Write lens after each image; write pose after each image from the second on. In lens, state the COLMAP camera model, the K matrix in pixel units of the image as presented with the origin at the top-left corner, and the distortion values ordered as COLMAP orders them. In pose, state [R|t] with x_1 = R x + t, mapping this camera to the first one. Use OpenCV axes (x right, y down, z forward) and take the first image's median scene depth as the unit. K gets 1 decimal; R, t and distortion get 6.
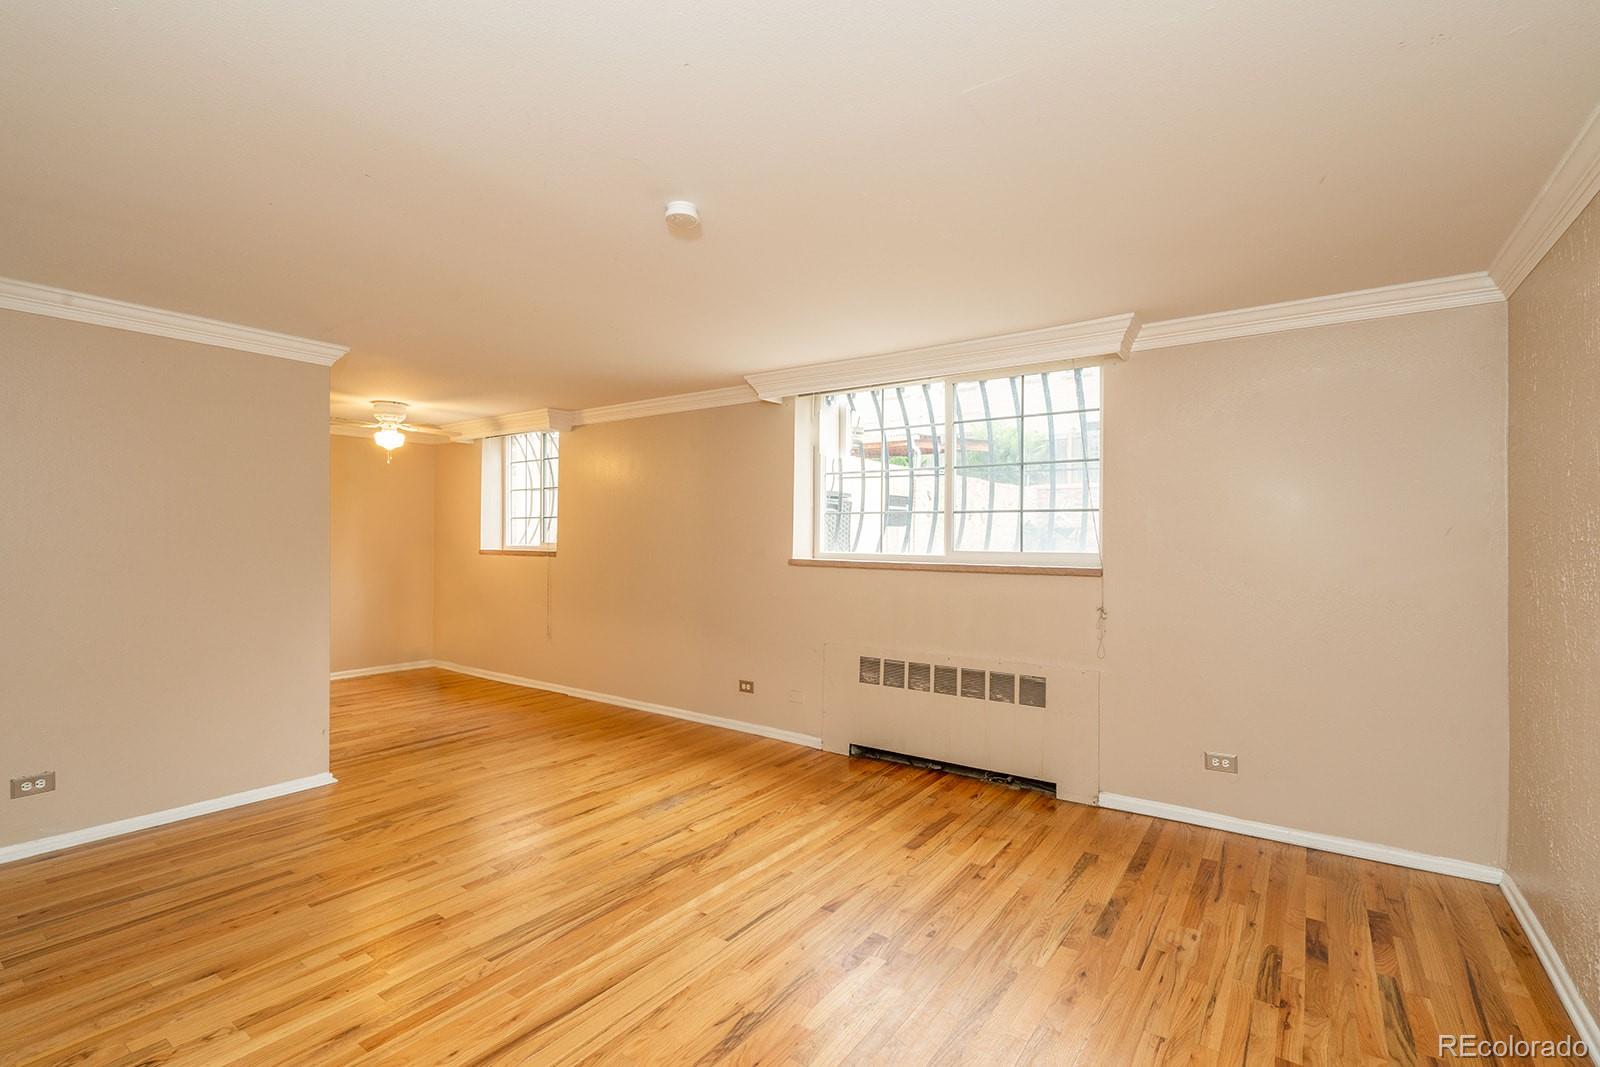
lens RADIAL K [[747.8, 0, 799.9], [0, 747.8, 538.3], [0, 0, 1]] dist [-0.002102, 0.000247]
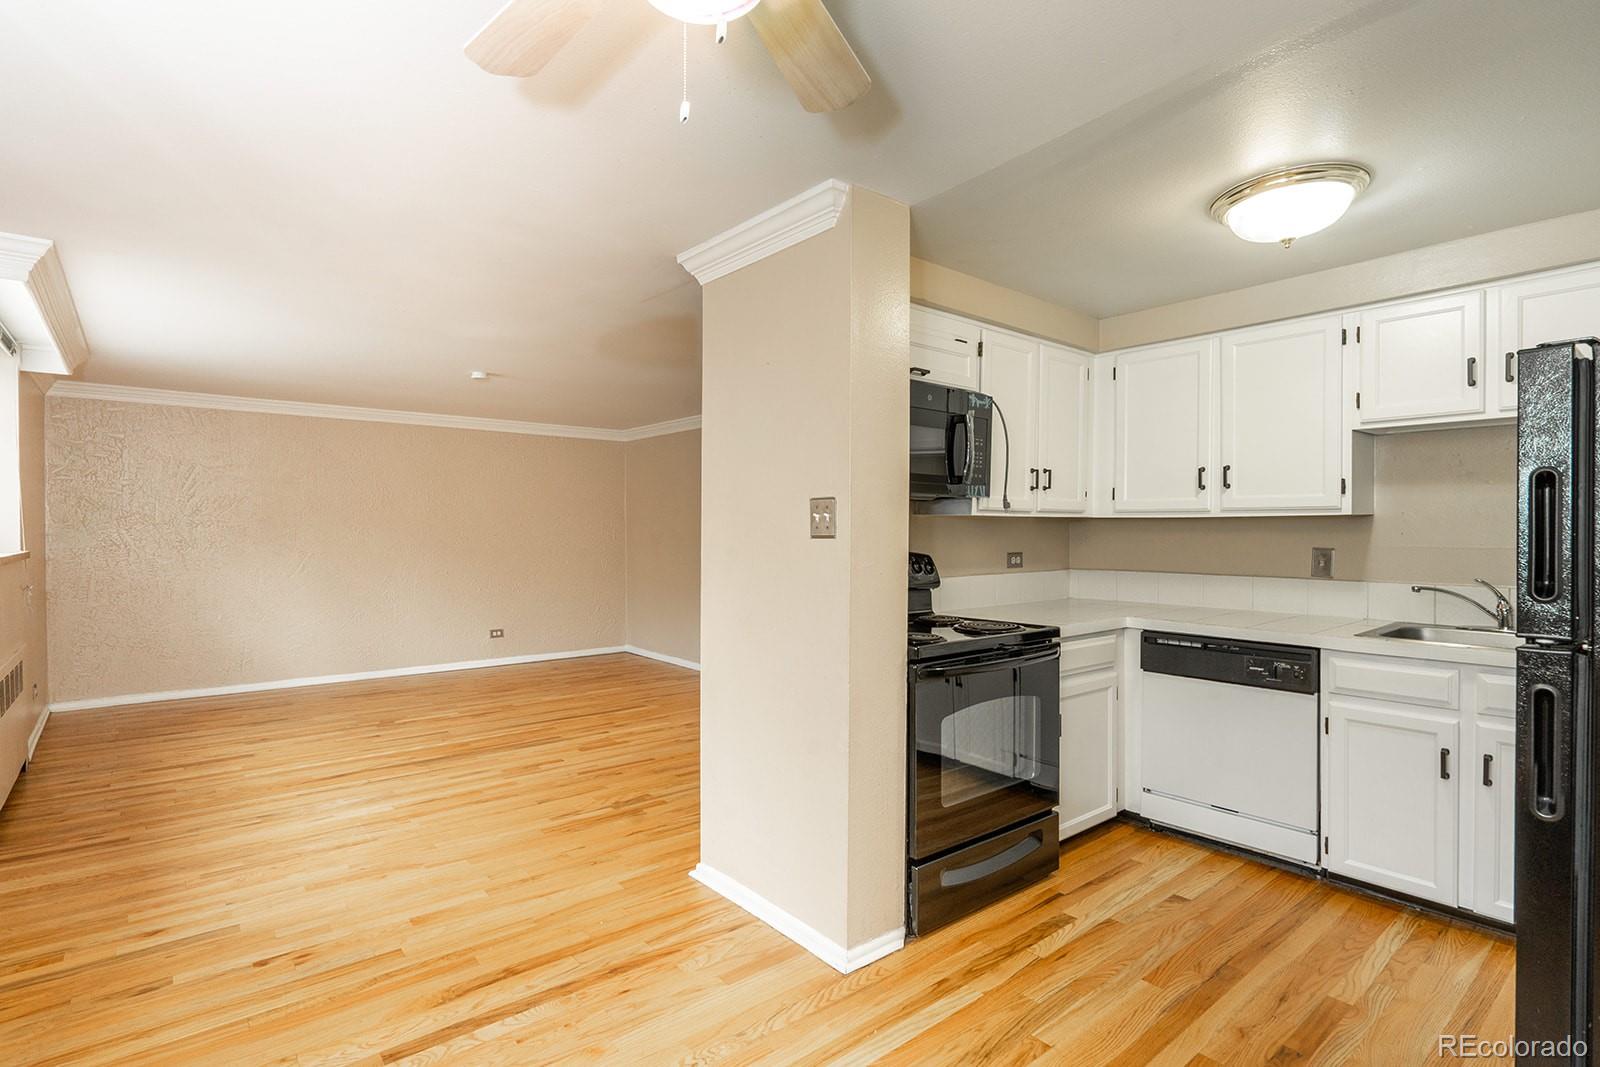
lens RADIAL K [[747.8, 0, 799.9], [0, 747.8, 538.3], [0, 0, 1]] dist [-0.002102, 0.000247]
pose [[-0.976651, -0.012041, 0.214496, -0.970227], [-0.011060, 0.999922, 0.005771, 0.006696], [-0.214549, 0.003264, -0.976708, 1.862734]]
